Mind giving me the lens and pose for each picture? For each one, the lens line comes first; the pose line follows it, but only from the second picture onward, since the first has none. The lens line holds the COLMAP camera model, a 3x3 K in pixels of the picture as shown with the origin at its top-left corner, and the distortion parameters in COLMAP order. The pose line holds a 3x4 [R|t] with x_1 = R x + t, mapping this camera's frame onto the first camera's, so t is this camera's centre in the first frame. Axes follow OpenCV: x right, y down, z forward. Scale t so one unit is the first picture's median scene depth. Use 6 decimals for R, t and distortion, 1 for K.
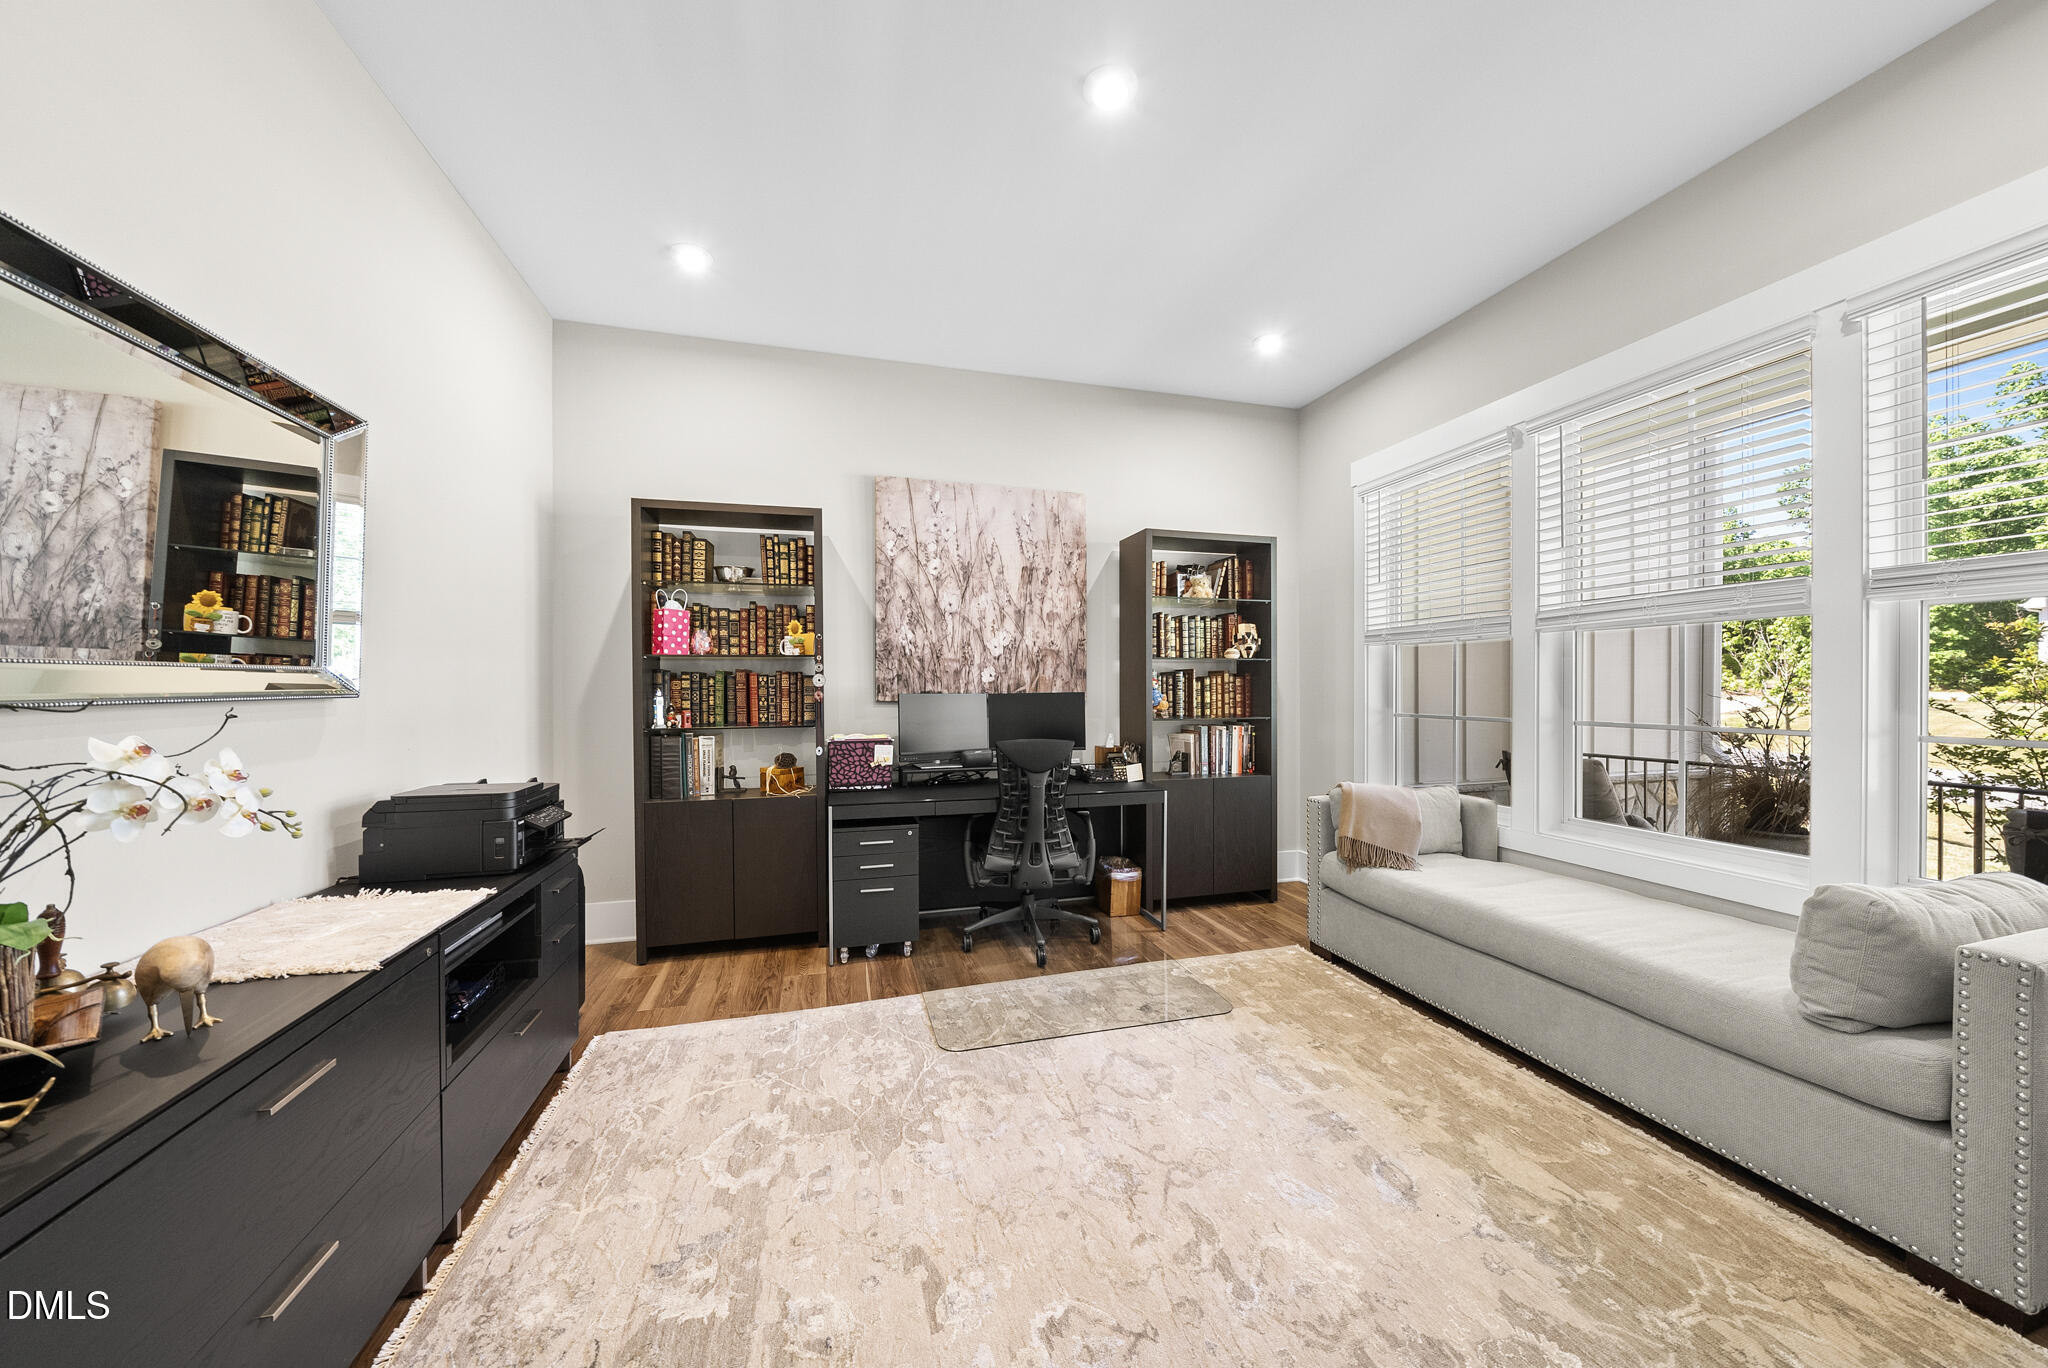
lens RADIAL K [[707.3, 0, 1022.1], [0, 707.3, 686.8], [0, 0, 1]] dist [-0.007767, 0.000386]
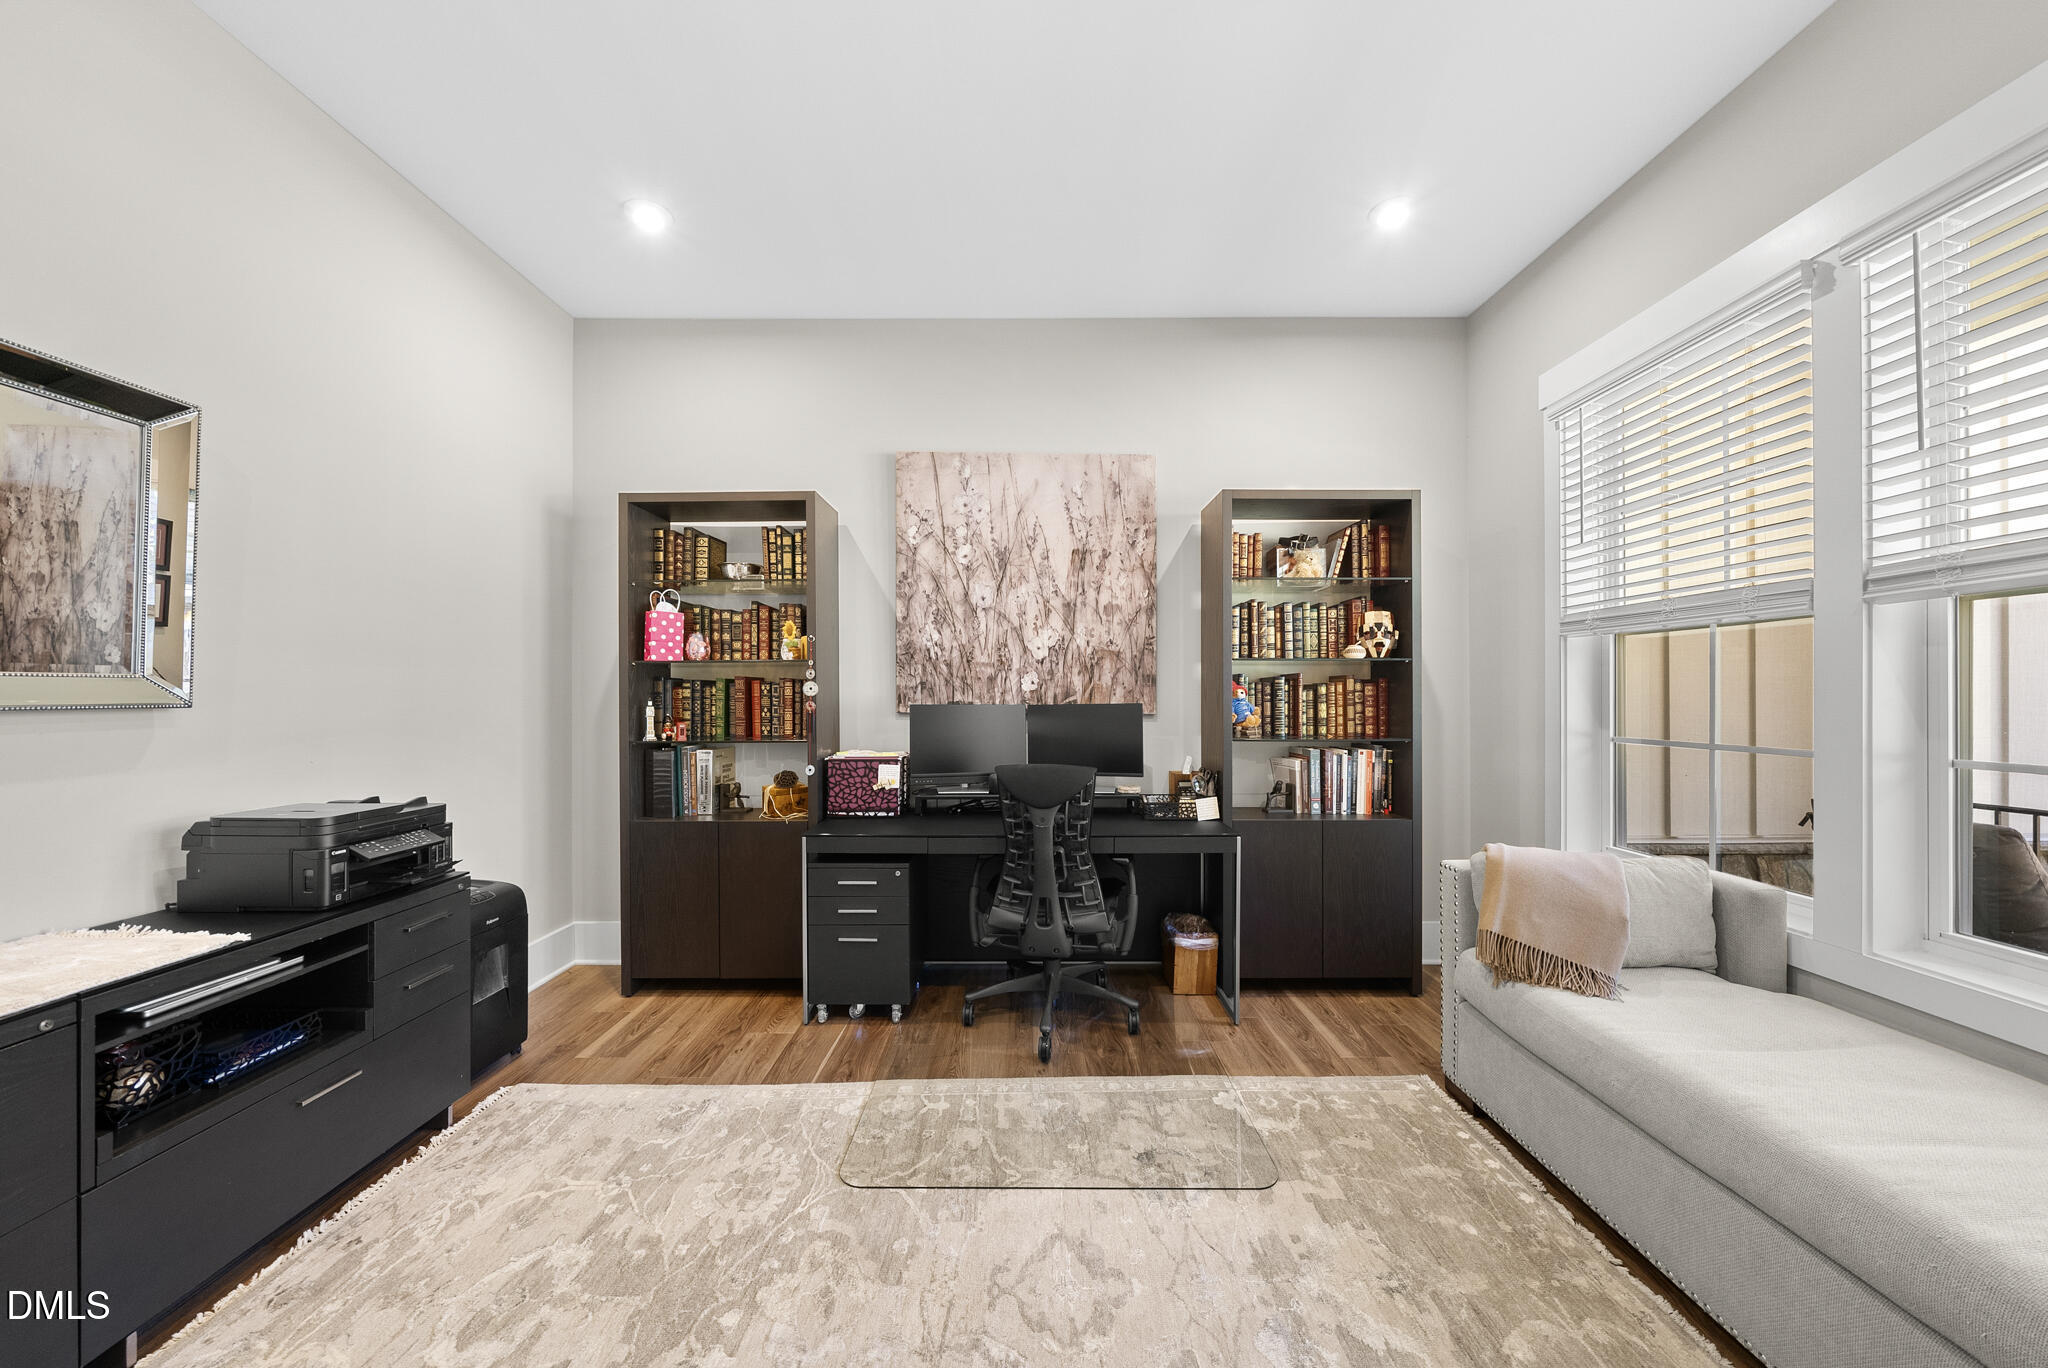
lens RADIAL K [[707.3, 0, 1026.8], [0, 707.3, 689.5], [0, 0, 1]] dist [-0.007767, 0.000386]
pose [[0.961808, -0.000628, -0.273725, 0.208077], [-0.001471, 0.999971, -0.007461, -0.001996], [0.273721, 0.007579, 0.961779, 0.240871]]
